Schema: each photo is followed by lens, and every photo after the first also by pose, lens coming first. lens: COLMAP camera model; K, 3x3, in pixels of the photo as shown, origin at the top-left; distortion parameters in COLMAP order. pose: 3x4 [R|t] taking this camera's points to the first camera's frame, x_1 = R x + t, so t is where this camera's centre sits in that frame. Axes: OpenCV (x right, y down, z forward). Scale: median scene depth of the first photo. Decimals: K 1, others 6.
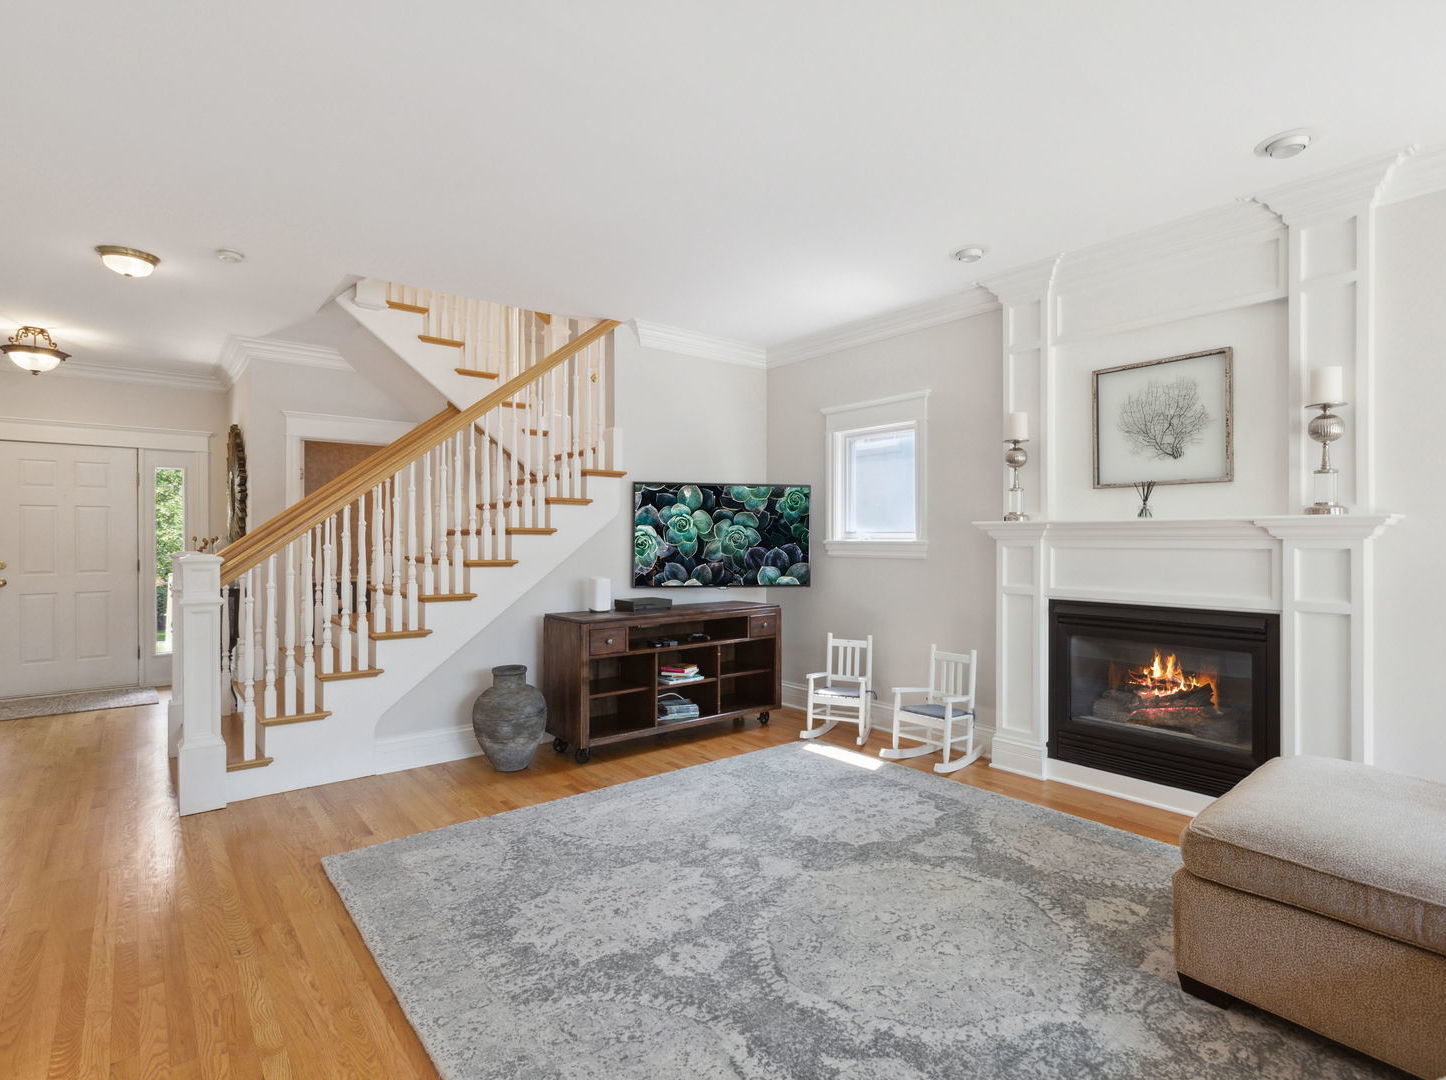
lens RADIAL K [[729.2, 0, 735.6], [0, 729.2, 538.4], [0, 0, 1]] dist [0.005504, -0.001175]
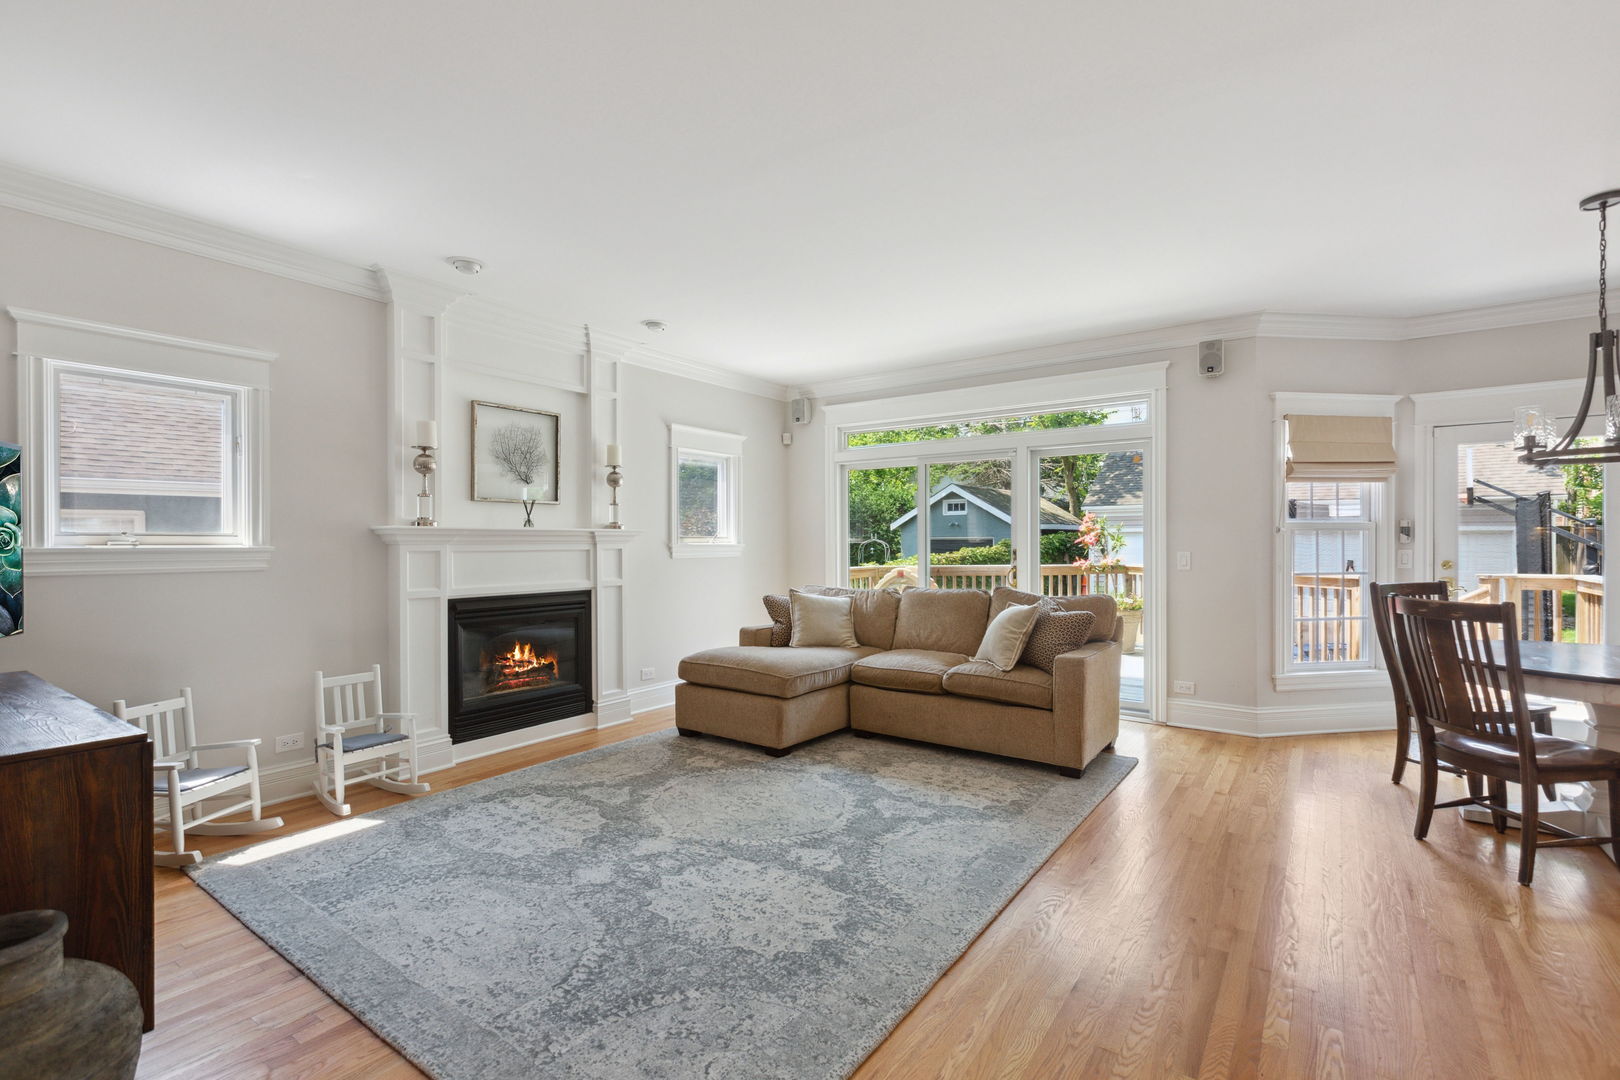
lens RADIAL K [[721.4, 0, 801.0], [0, 721.4, 544.0], [0, 0, 1]] dist [0.004789, -0.000604]
pose [[-0.238463, -0.001516, 0.971150, -0.915653], [0.002955, 0.999993, 0.002287, -0.000237], [-0.971147, 0.003415, -0.238457, 0.925124]]
